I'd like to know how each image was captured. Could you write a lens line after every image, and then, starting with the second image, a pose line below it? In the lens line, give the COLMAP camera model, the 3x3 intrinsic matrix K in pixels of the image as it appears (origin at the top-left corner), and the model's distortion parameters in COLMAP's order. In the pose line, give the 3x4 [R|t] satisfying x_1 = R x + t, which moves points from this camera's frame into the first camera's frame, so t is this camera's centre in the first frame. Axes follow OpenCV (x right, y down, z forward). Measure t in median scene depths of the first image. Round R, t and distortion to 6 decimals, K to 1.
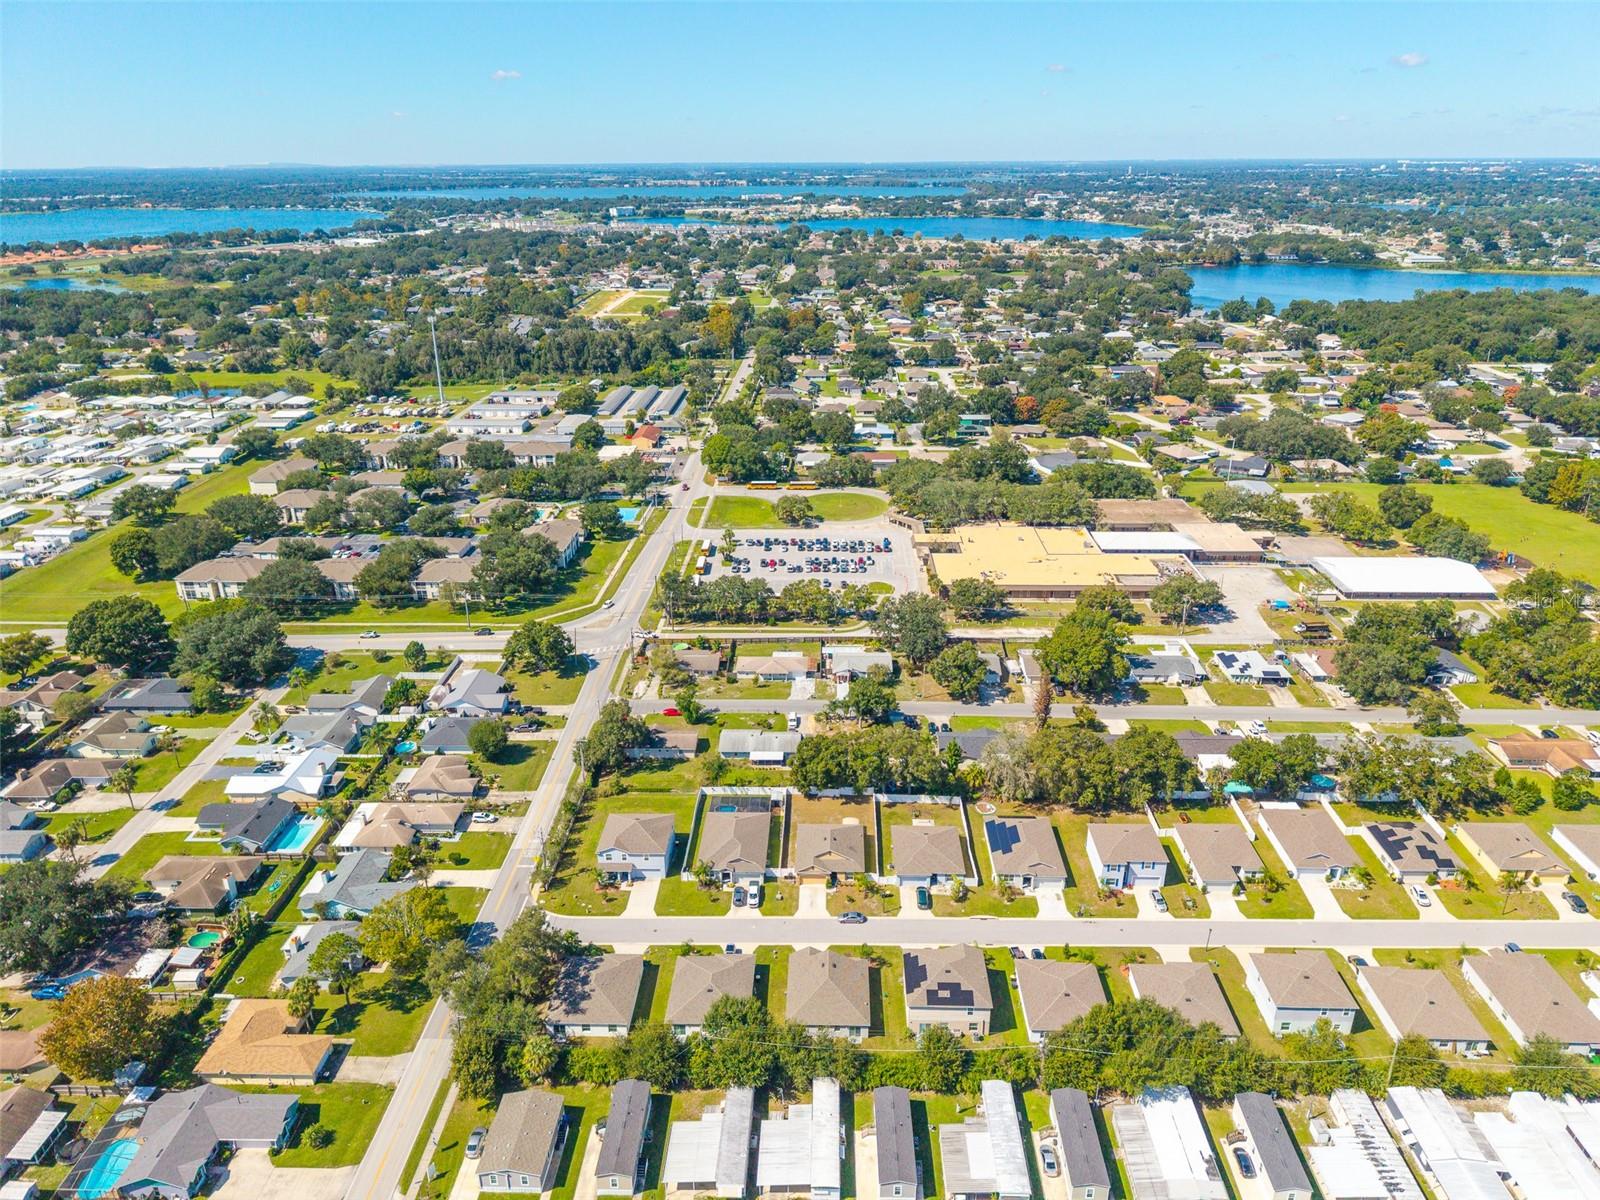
lens RADIAL K [[1073.0, 0, 803.4], [0, 1073.0, 577.7], [0, 0, 1]] dist [0.062326, -0.066302]
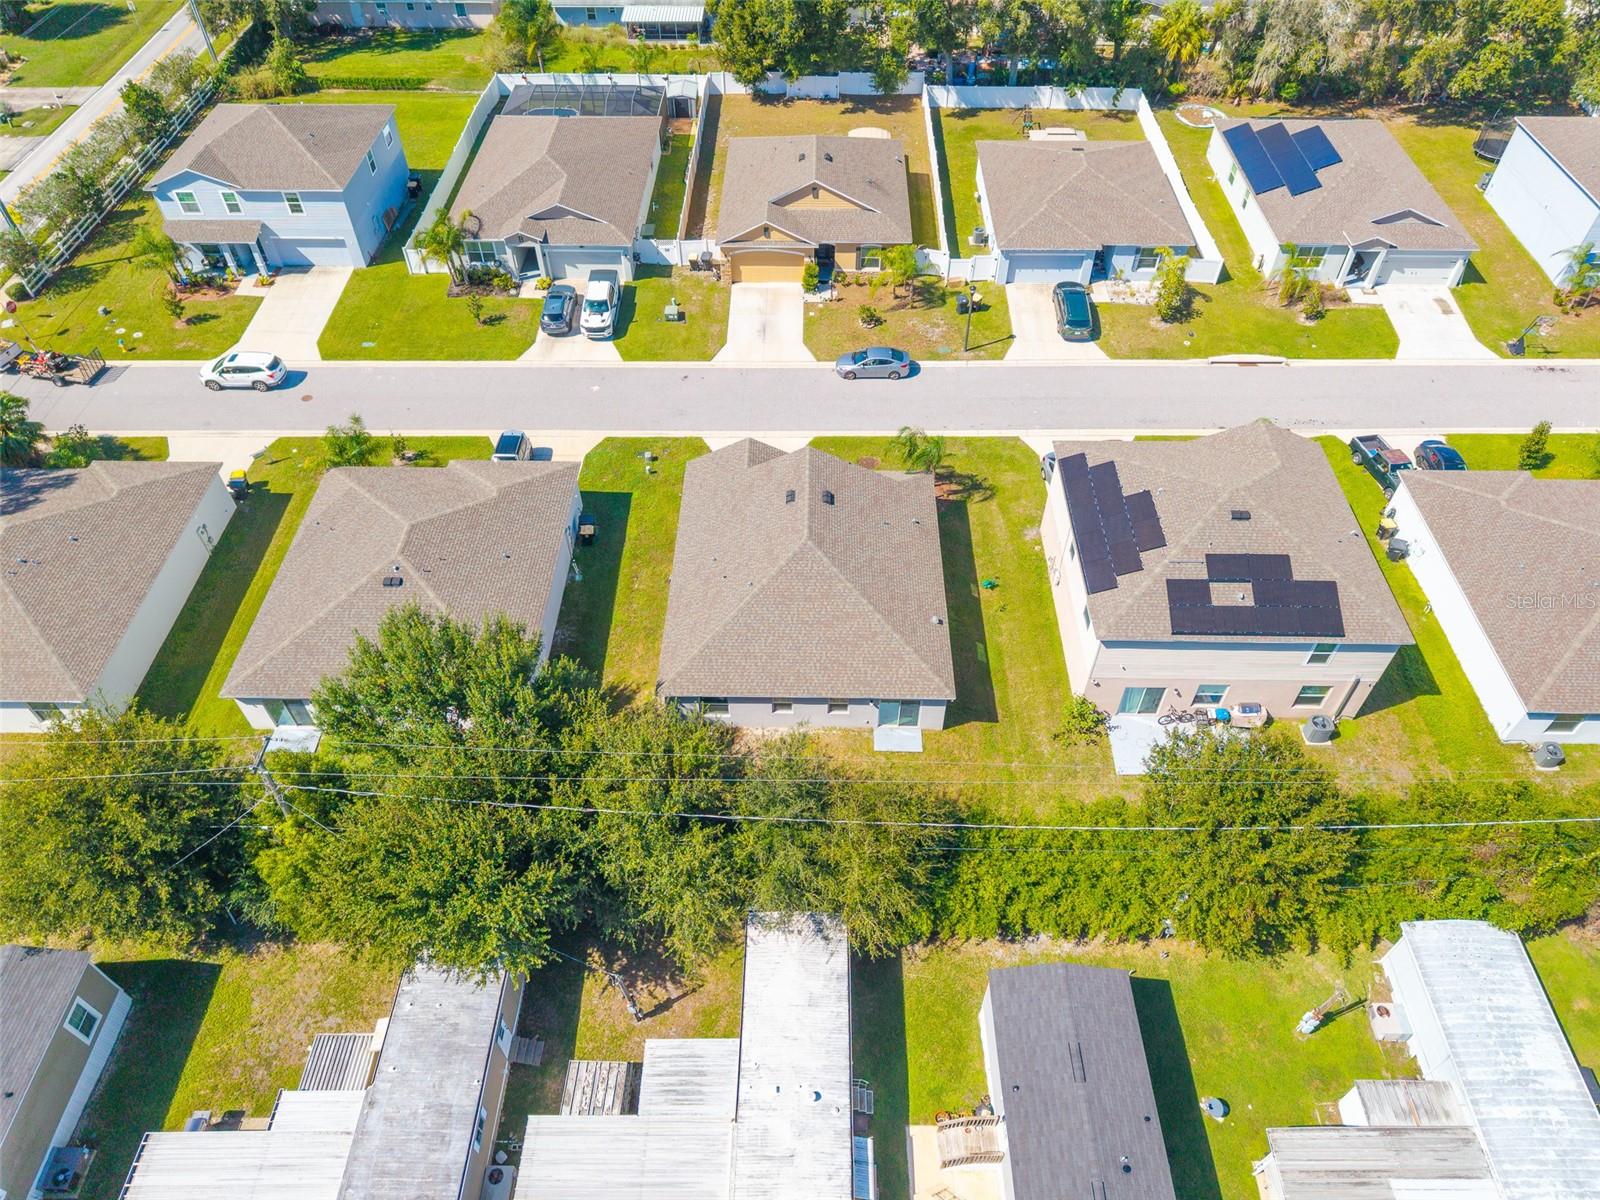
lens RADIAL K [[1073.0, 0, 803.4], [0, 1073.0, 577.7], [0, 0, 1]] dist [0.062326, -0.066302]
pose [[0.999881, -0.006713, 0.013885, 0.015175], [0.000125, 0.903799, 0.427958, 0.217808], [-0.015422, -0.427905, 0.903692, 0.624215]]
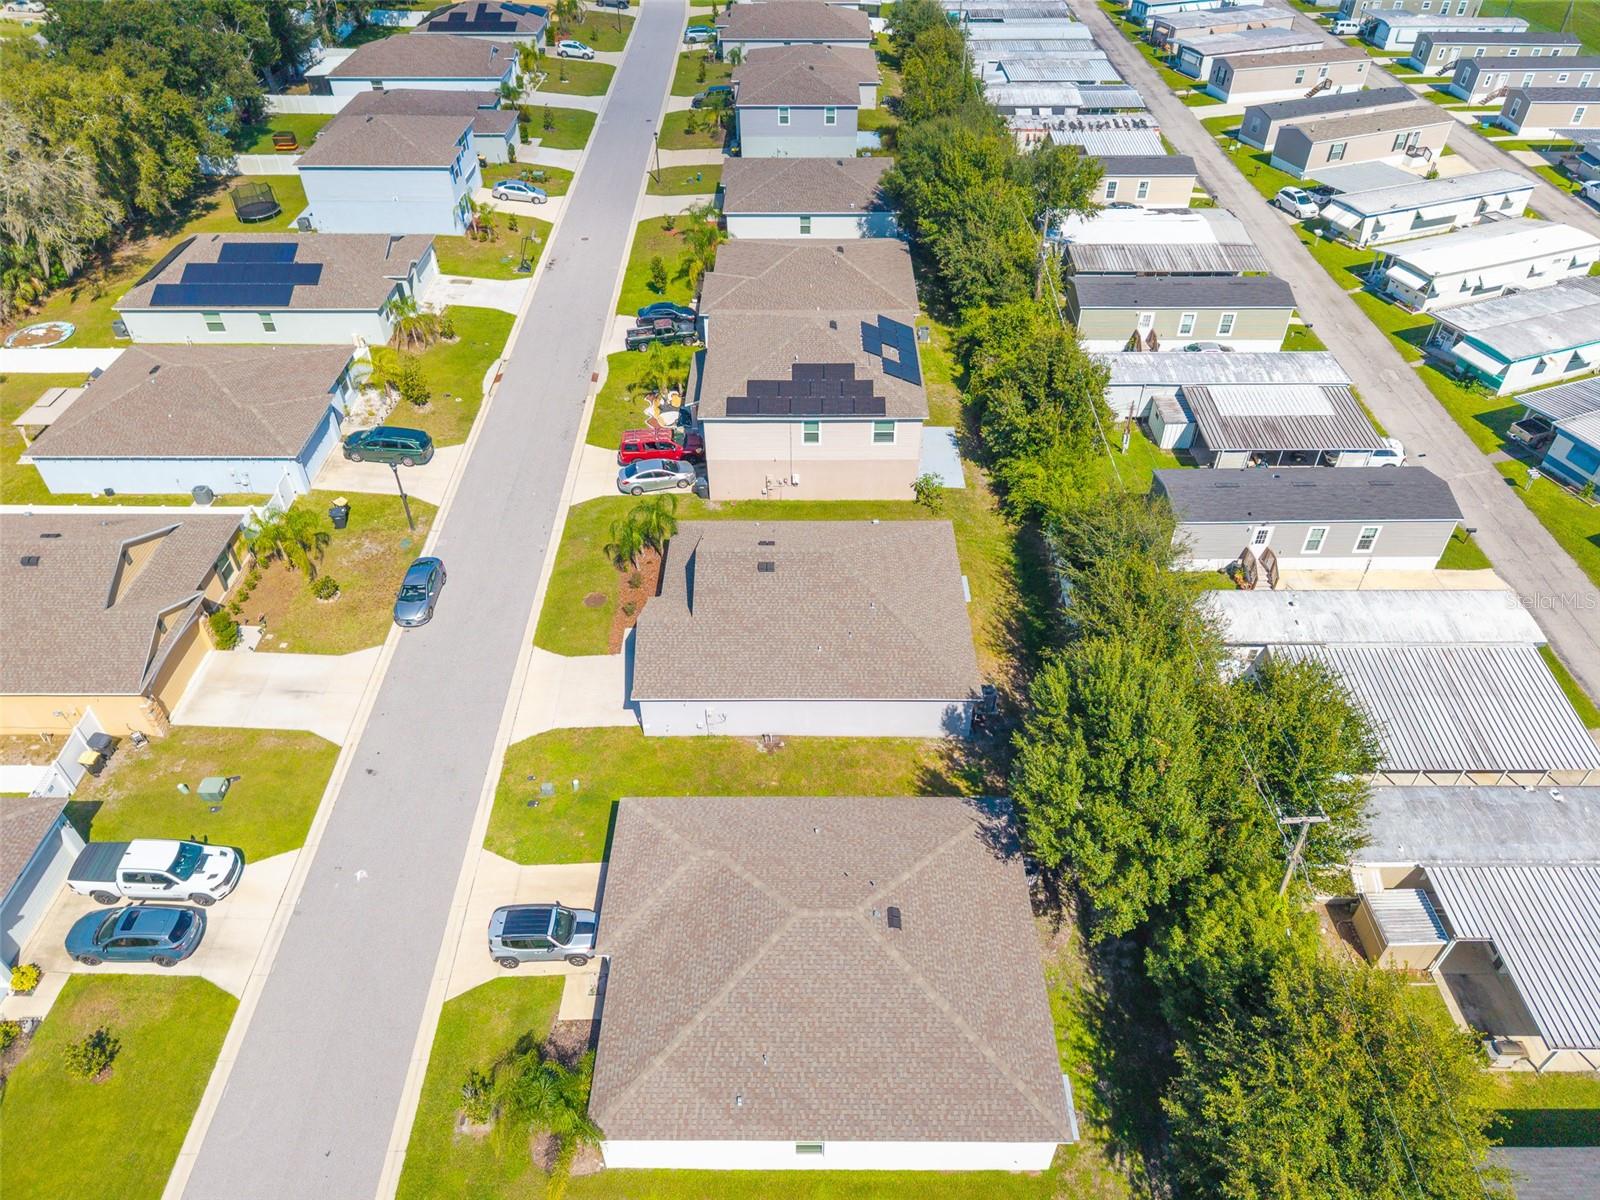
lens RADIAL K [[1076.8, 0, 803.8], [0, 1076.8, 581.0], [0, 0, 1]] dist [0.107787, -0.172378]
pose [[-0.028163, -0.638315, 0.769260, -0.176845], [0.368679, 0.708677, 0.601541, 0.165253], [-0.929130, 0.300551, 0.215375, 0.799856]]
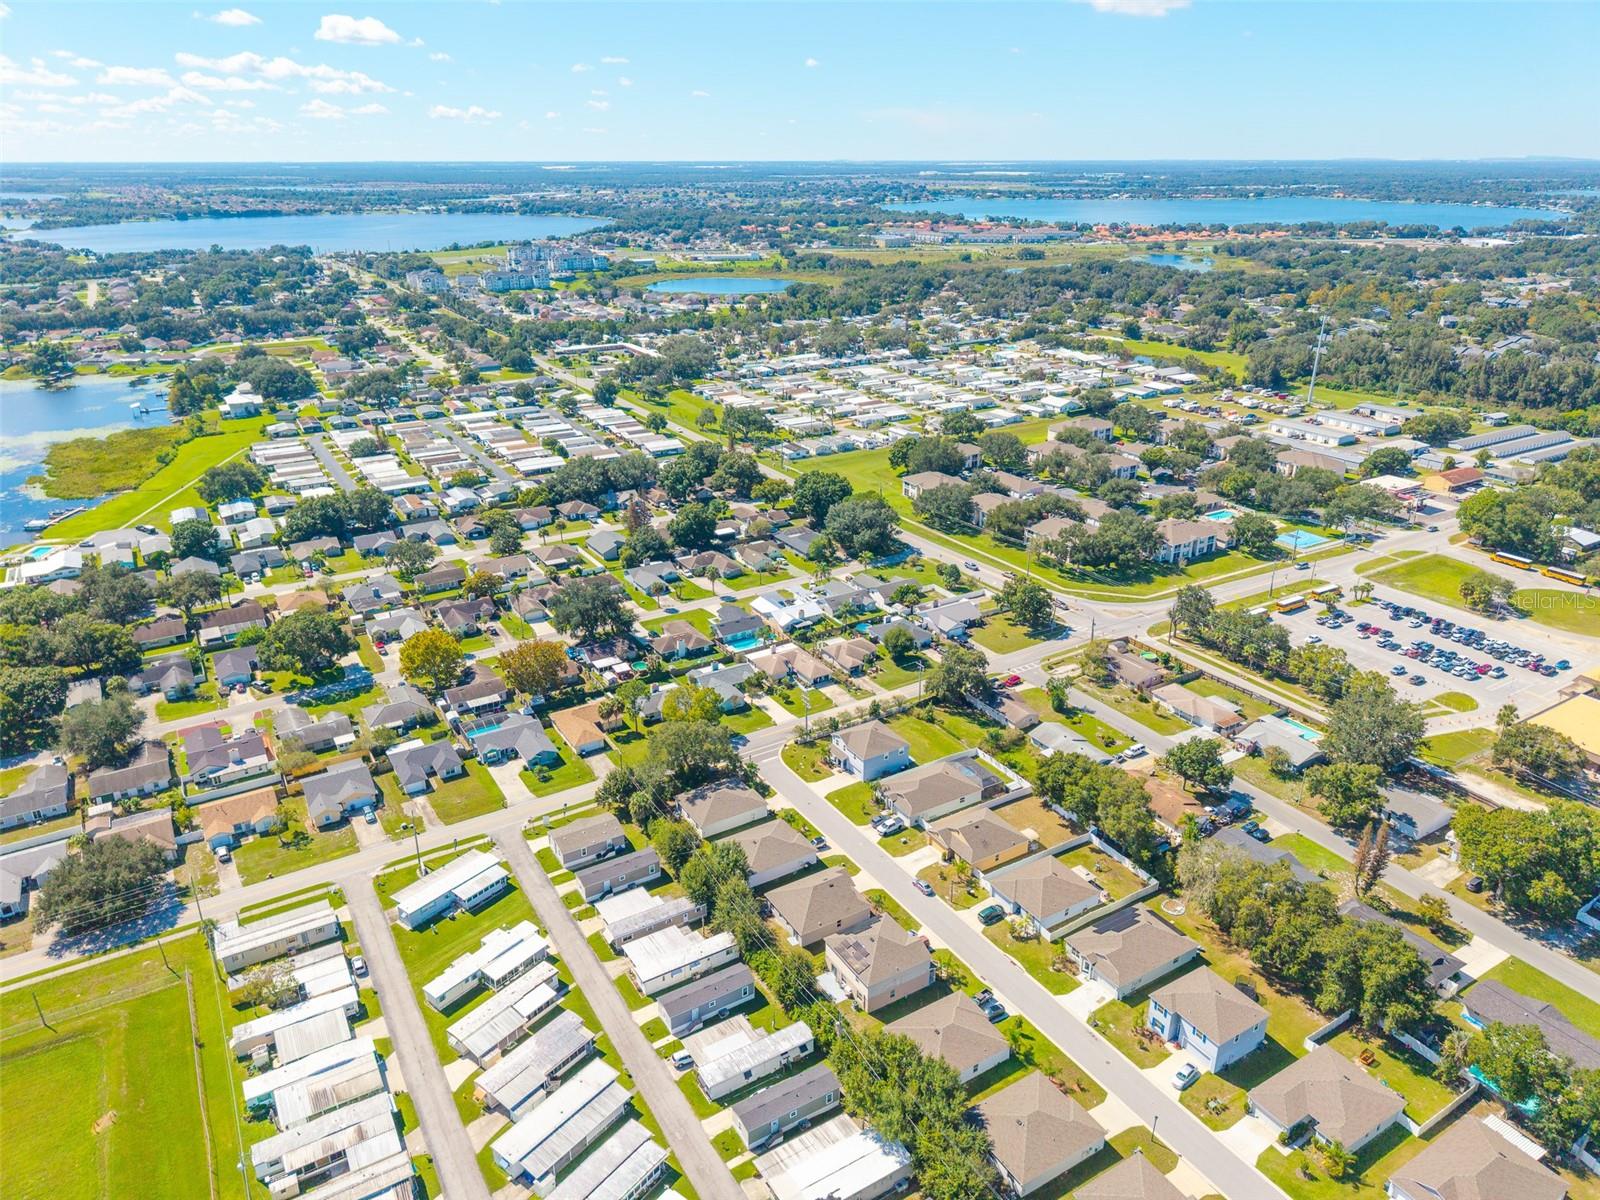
lens RADIAL K [[1073.0, 0, 803.4], [0, 1073.0, 577.7], [0, 0, 1]] dist [0.062326, -0.066302]
pose [[0.545583, 0.310840, -0.778279, 0.670284], [-0.306184, 0.938404, 0.160154, -0.092391], [0.780122, 0.150919, 0.607152, 0.219989]]
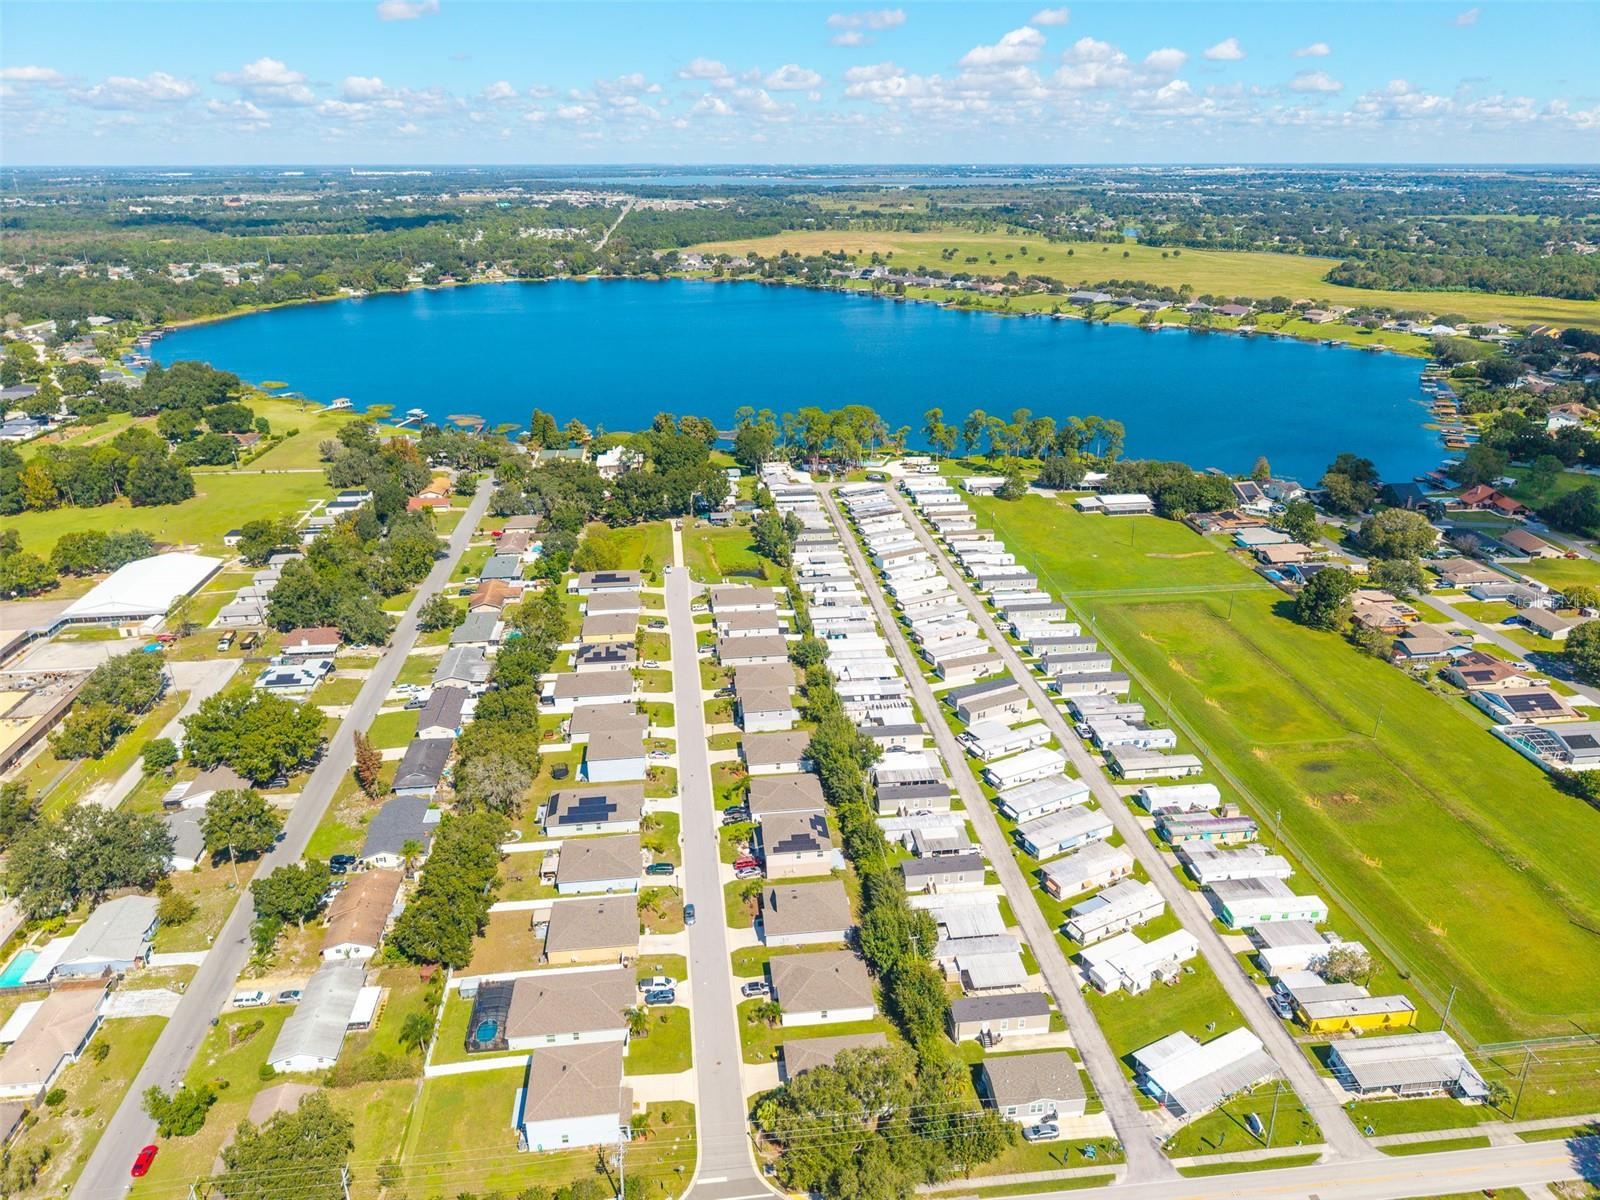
lens RADIAL K [[1076.8, 0, 803.8], [0, 1076.8, 581.0], [0, 0, 1]] dist [0.107787, -0.172378]
pose [[-0.147272, -0.357499, 0.922228, -0.759774], [0.365881, 0.846566, 0.386597, -0.288026], [-0.918935, 0.394360, 0.006126, 0.738608]]
